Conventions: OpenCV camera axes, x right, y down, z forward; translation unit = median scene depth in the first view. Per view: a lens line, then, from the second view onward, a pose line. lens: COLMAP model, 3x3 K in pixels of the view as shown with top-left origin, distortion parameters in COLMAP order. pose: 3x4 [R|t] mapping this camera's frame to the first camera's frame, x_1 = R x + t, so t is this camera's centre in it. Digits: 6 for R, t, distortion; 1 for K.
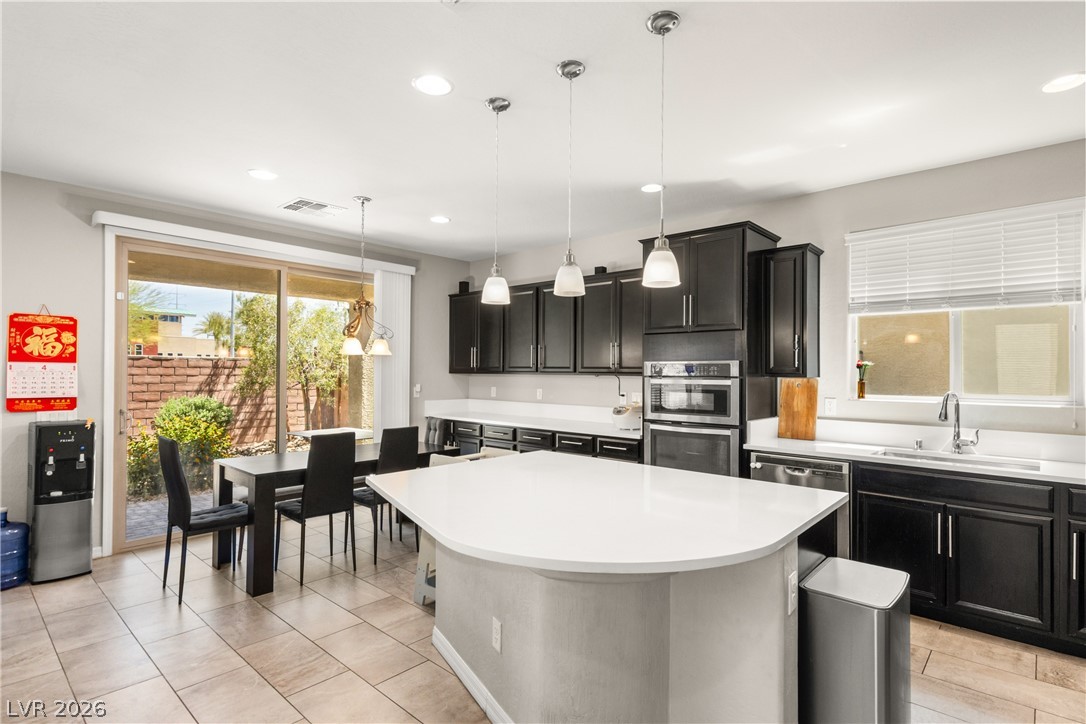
lens RADIAL K [[544.7, 0, 544.1], [0, 544.7, 364.8], [0, 0, 1]] dist [0.013262, -0.006993]
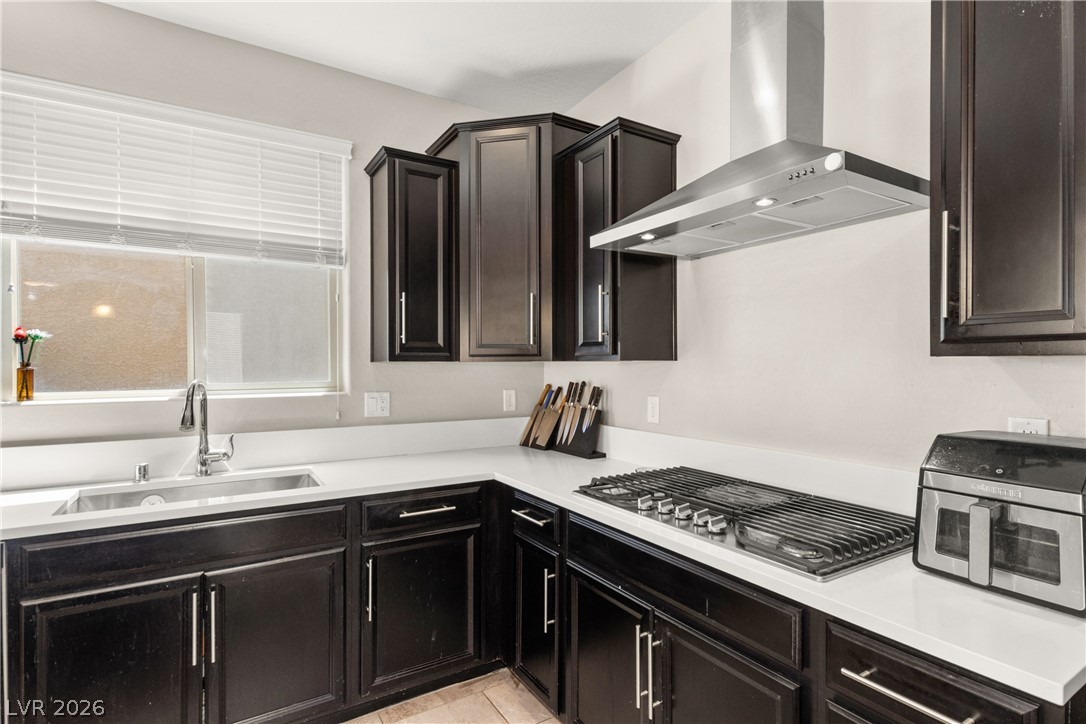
lens RADIAL K [[544.7, 0, 553.7], [0, 544.7, 366.3], [0, 0, 1]] dist [0.013262, -0.006993]
pose [[0.262283, -0.010312, 0.964936, 0.212371], [-0.006026, 0.999906, 0.012324, 0.019645], [-0.964972, -0.009047, 0.262196, 0.384232]]
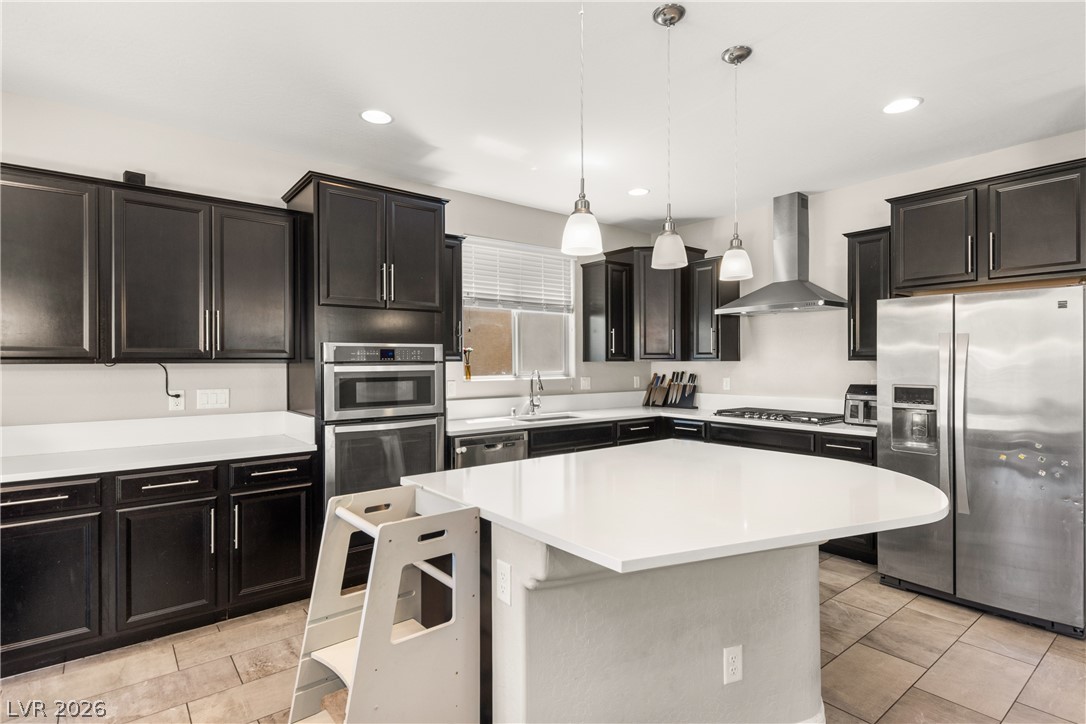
lens RADIAL K [[544.7, 0, 553.7], [0, 544.7, 361.3], [0, 0, 1]] dist [0.013262, -0.006993]
pose [[0.148937, -0.005825, 0.988830, -0.545156], [-0.005408, 0.999963, 0.006705, 0.014238], [-0.988832, -0.006346, 0.148900, 0.659274]]
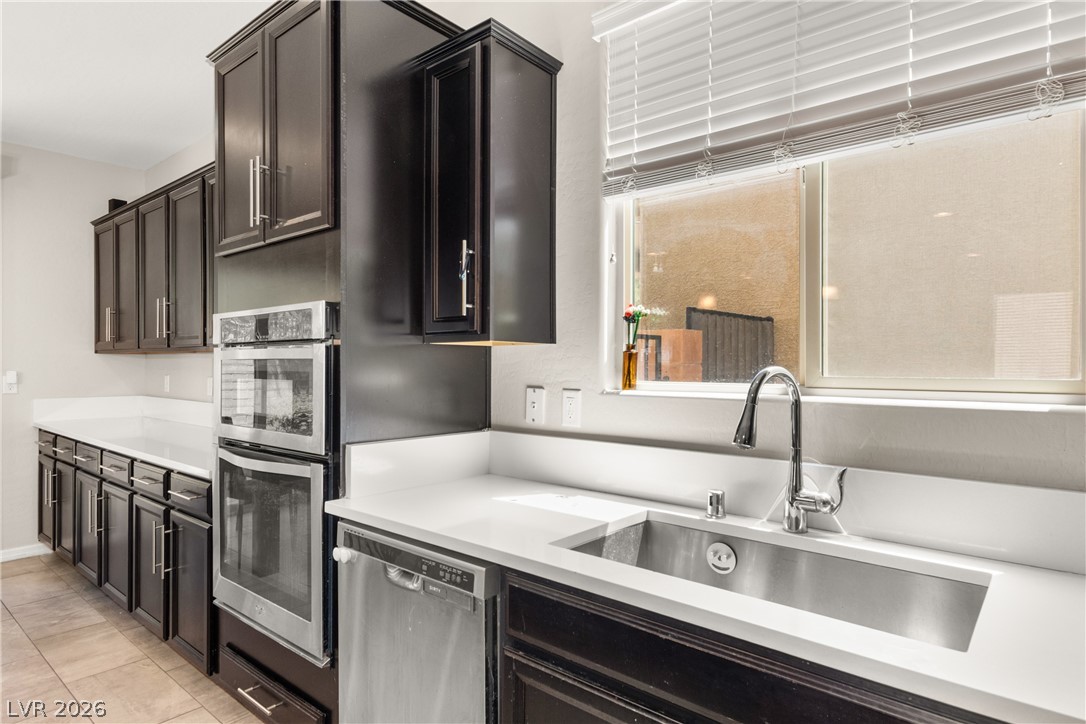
lens RADIAL K [[608.1, 0, 551.8], [0, 608.1, 369.2], [0, 0, 1]] dist [0.007510, 0.001700]
pose [[0.999042, -0.003377, 0.043631, 0.504924], [0.002484, 0.999786, 0.020518, 0.035544], [-0.043691, -0.020390, 0.998837, 0.520506]]
